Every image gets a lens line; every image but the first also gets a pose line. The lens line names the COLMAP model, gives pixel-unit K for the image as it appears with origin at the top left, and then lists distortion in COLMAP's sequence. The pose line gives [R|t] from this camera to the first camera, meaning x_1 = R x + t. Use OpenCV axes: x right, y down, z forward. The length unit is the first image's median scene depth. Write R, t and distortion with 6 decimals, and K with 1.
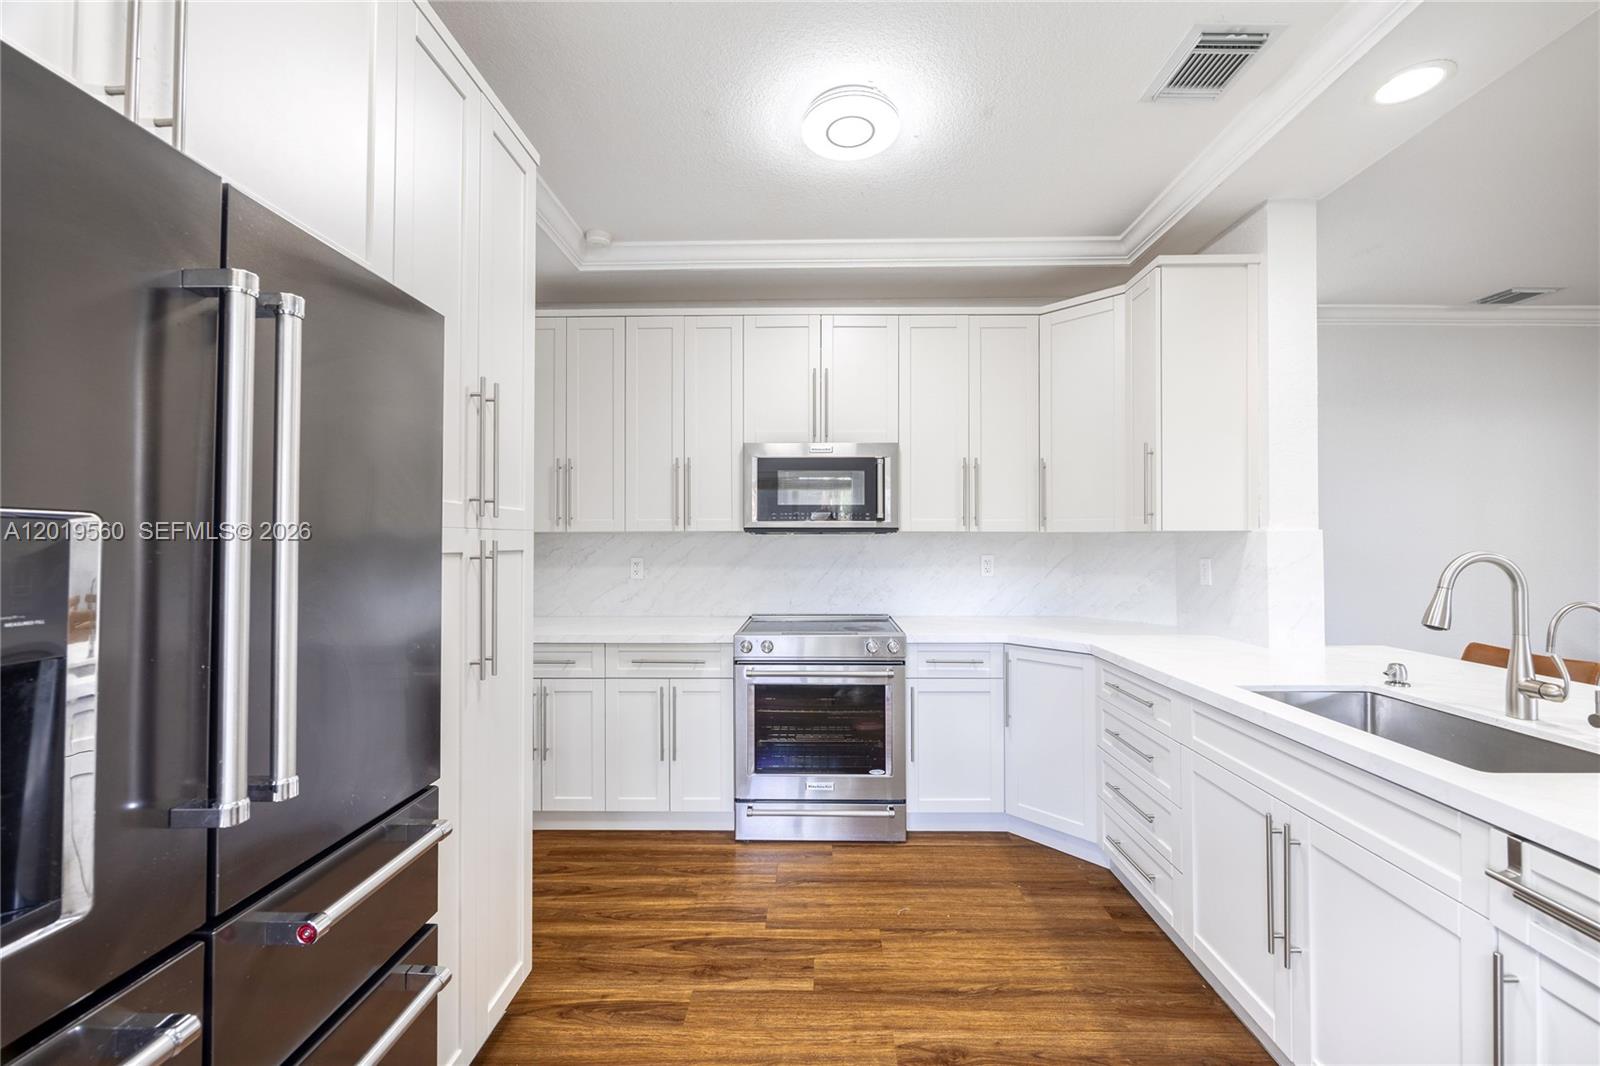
lens RADIAL K [[632.5, 0, 800.0], [0, 632.5, 533.0], [0, 0, 1]] dist [-0.007530, 0.000415]
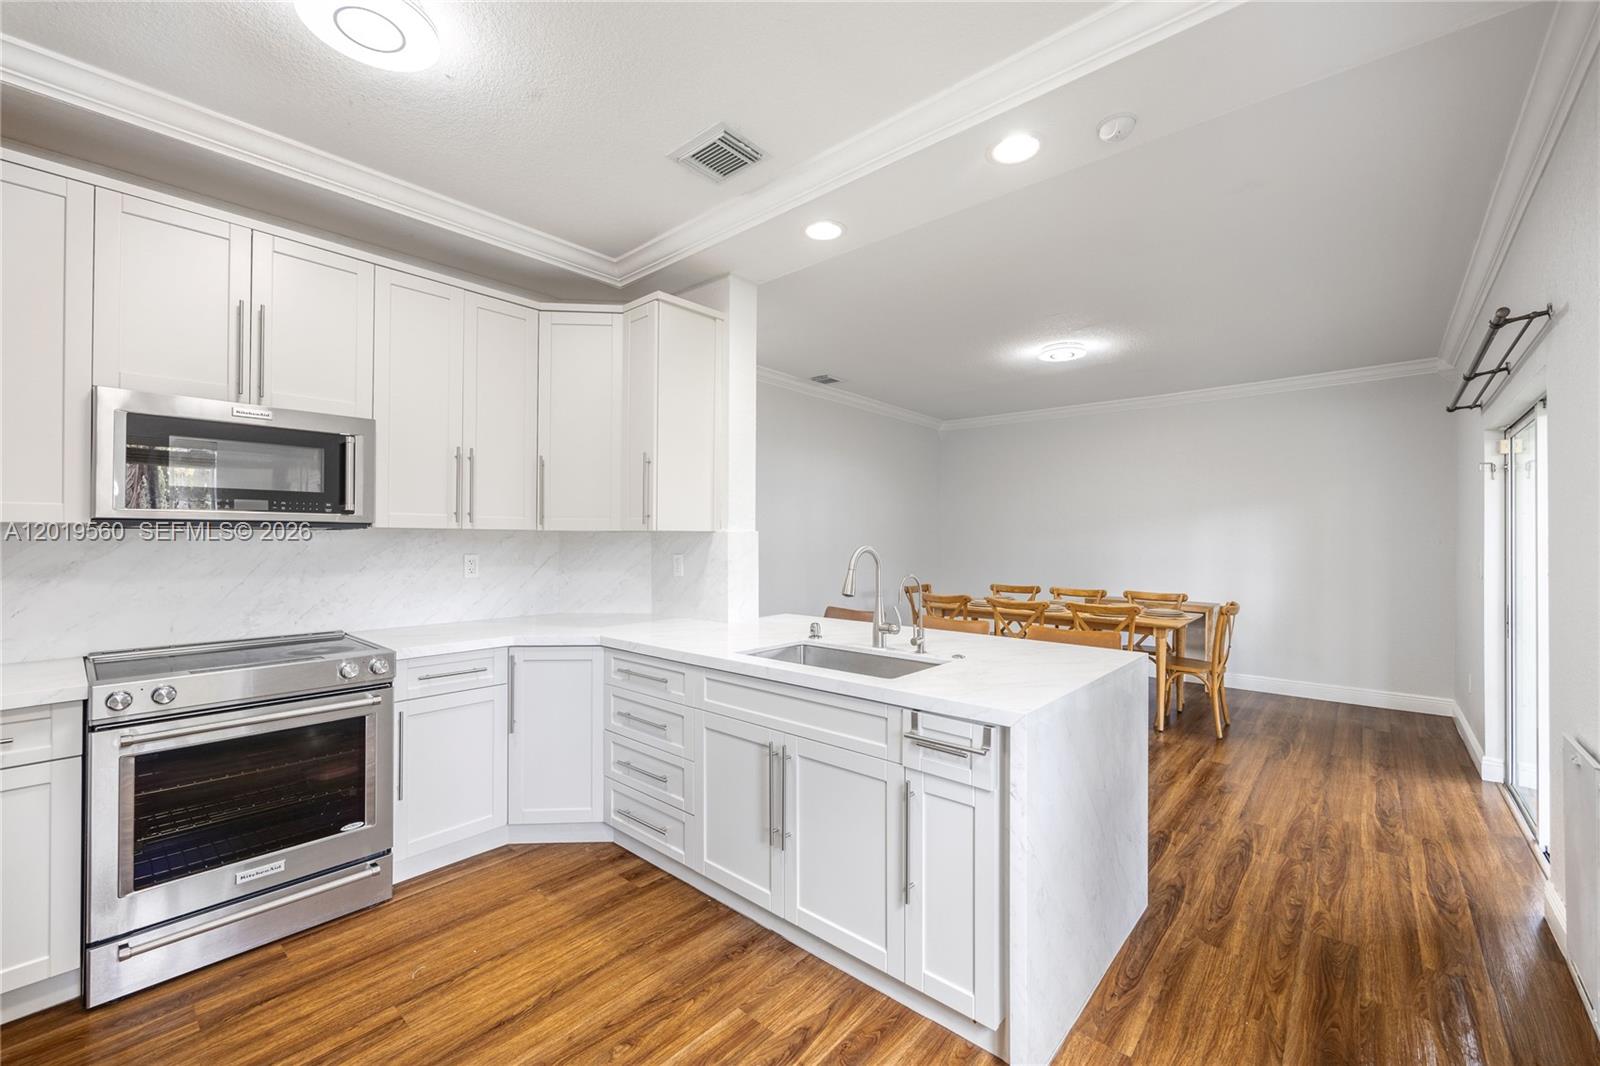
lens RADIAL K [[648.0, 0, 809.9], [0, 648.0, 533.2], [0, 0, 1]] dist [0.001249, -0.000077]
pose [[0.637662, 0.008854, 0.770266, -0.161375], [-0.011076, 0.999936, -0.002325, 0.001087], [-0.770237, -0.007049, 0.637719, 0.031540]]
